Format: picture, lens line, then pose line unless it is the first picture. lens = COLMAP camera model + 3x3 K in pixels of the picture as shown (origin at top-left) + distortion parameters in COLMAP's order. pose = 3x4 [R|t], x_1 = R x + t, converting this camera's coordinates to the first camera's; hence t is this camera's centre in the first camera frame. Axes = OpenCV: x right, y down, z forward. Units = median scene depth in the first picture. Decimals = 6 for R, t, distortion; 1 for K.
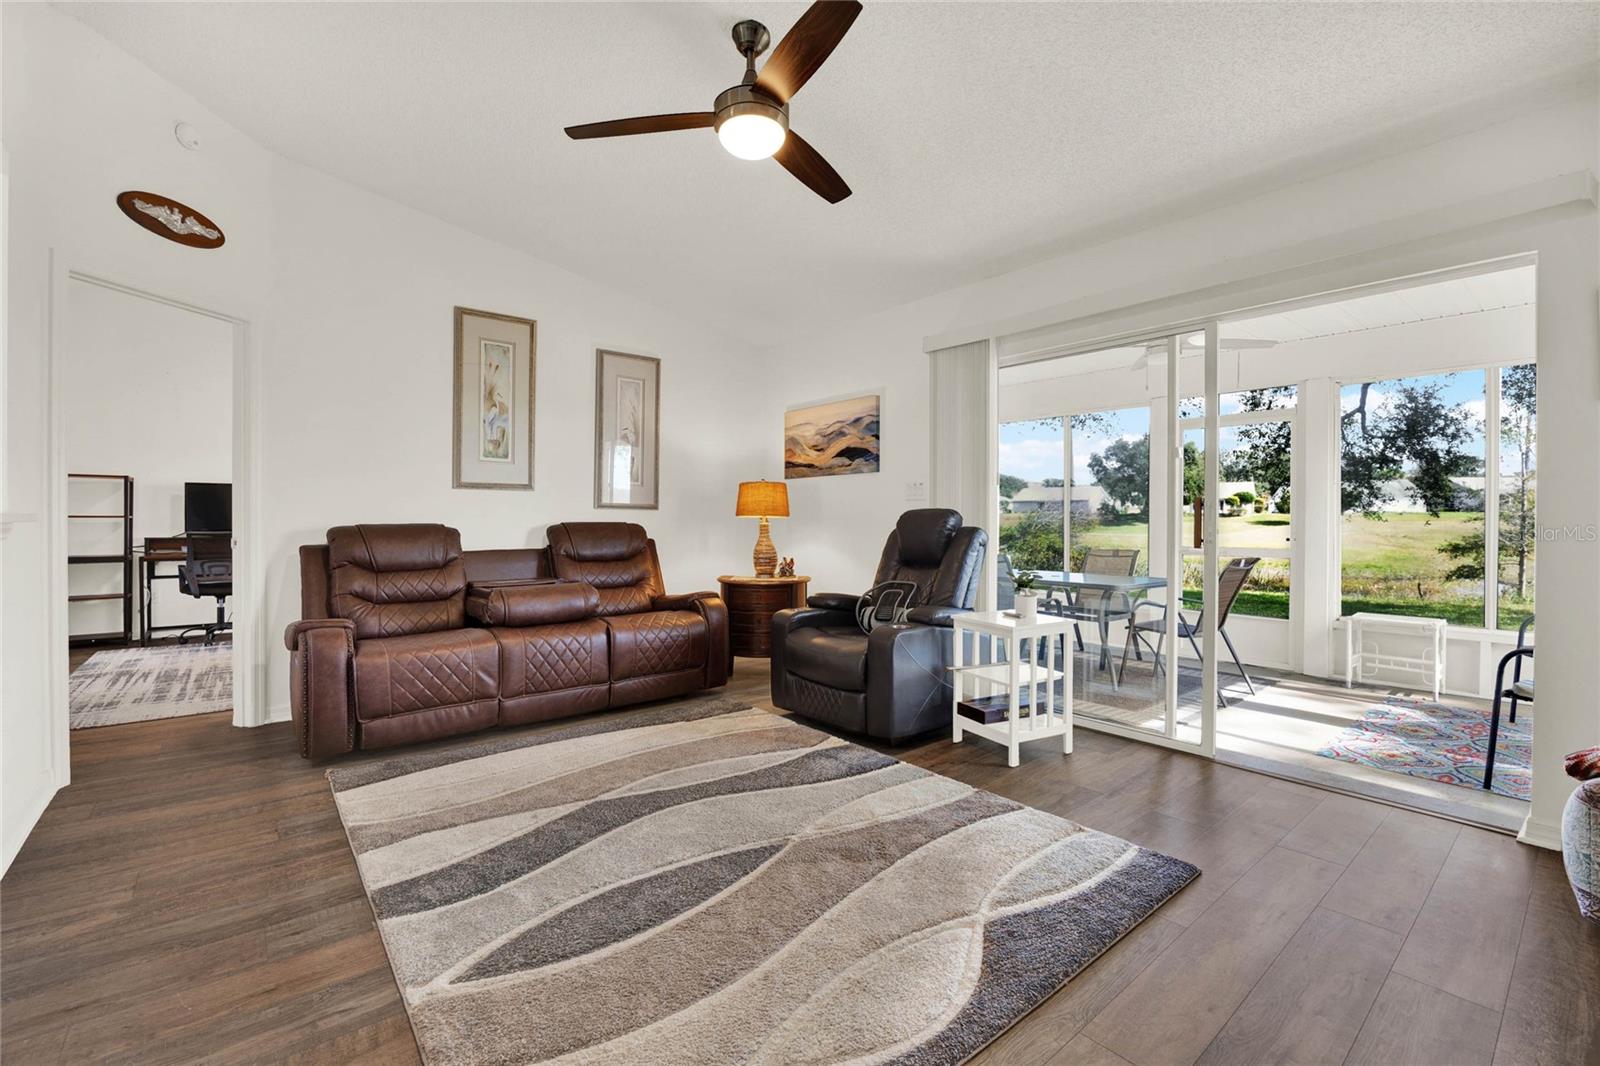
lens RADIAL K [[691.3, 0, 801.3], [0, 691.3, 529.2], [0, 0, 1]] dist [-0.016014, -0.000980]
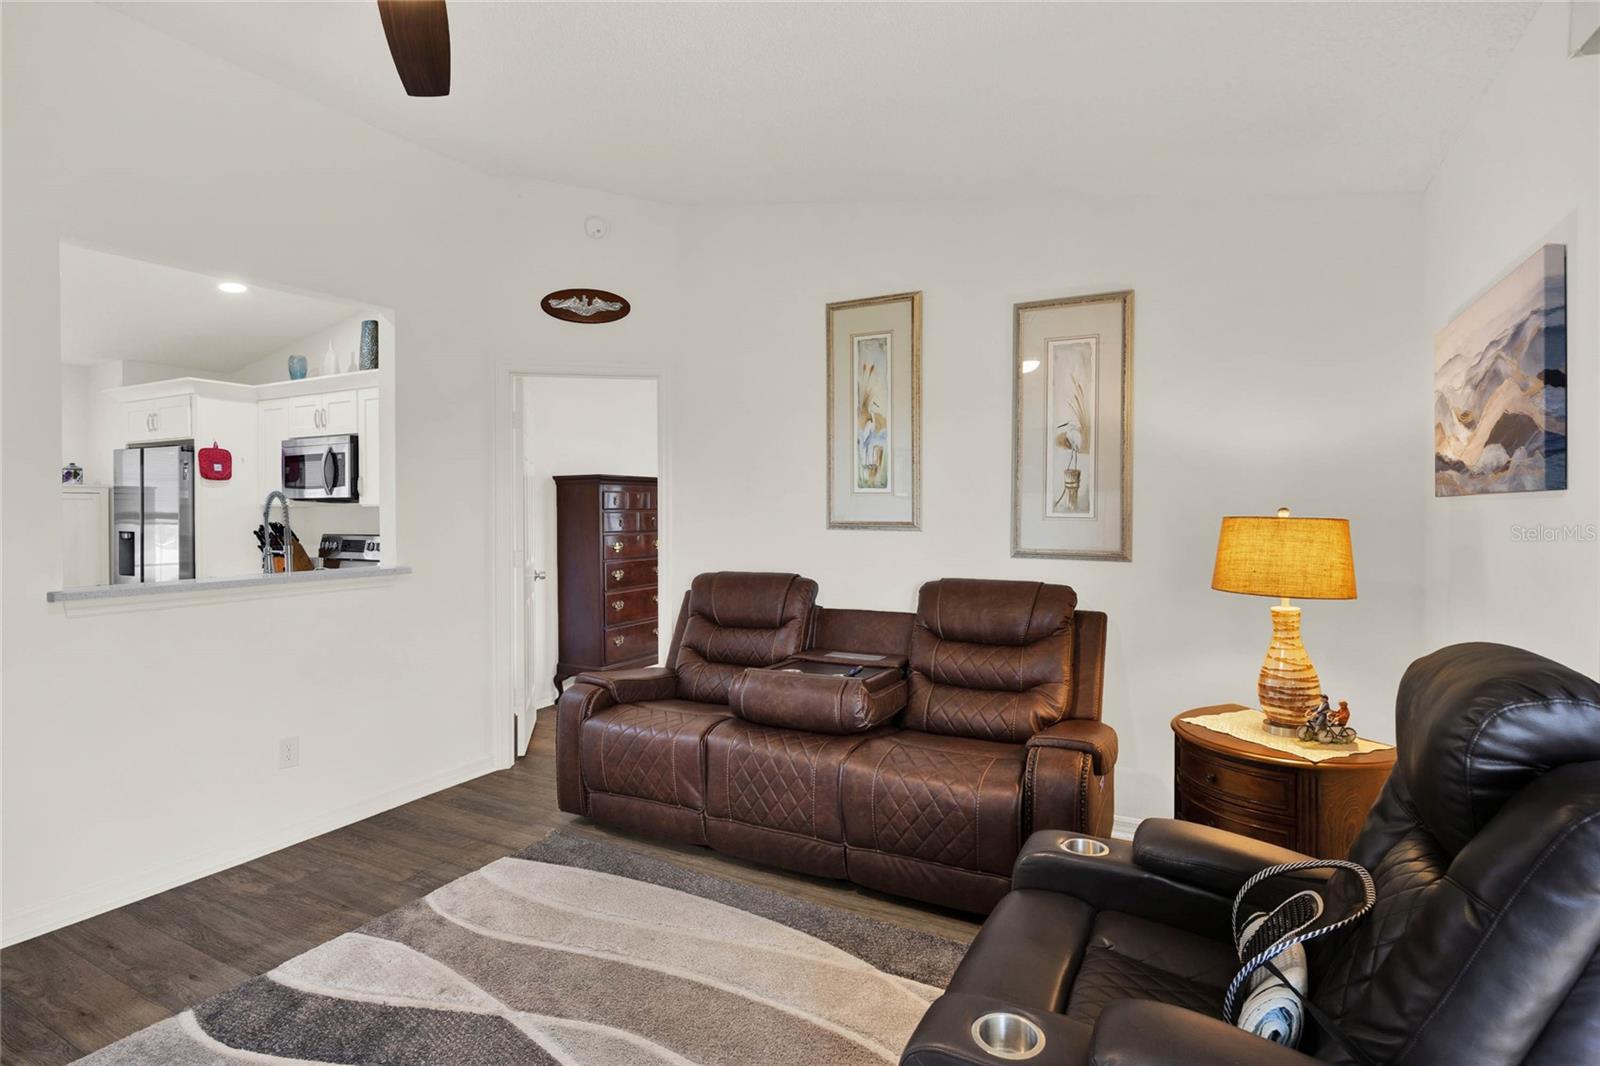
lens RADIAL K [[806.4, 0, 795.0], [0, 806.4, 517.5], [0, 0, 1]] dist [-0.000122, -0.004668]
pose [[0.367150, 0.007957, -0.930128, 0.350906], [-0.011917, 0.999922, 0.003850, -0.073611], [0.930085, 0.009671, 0.367216, 0.596265]]
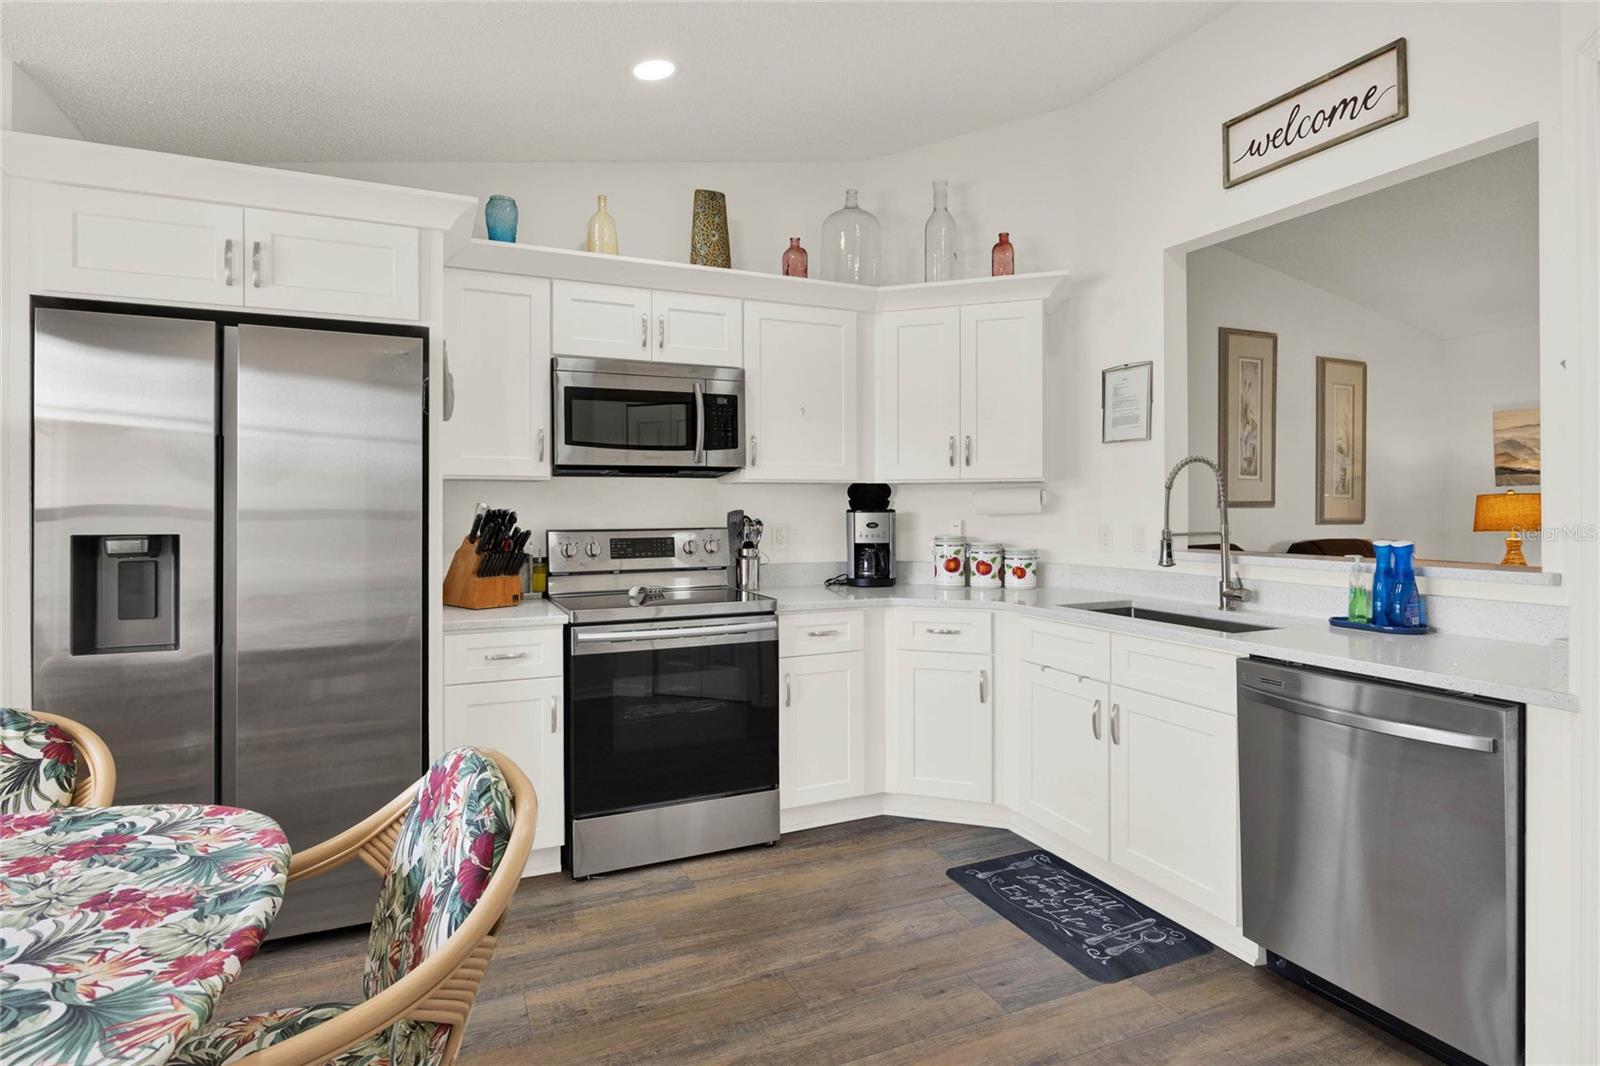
lens RADIAL K [[806.4, 0, 784.5], [0, 806.4, 508.8], [0, 0, 1]] dist [-0.000122, -0.004668]
pose [[0.958533, -0.010082, -0.284804, -0.755120], [0.004574, 0.999790, -0.019998, -0.035389], [0.284946, 0.017866, 0.958377, -0.304029]]
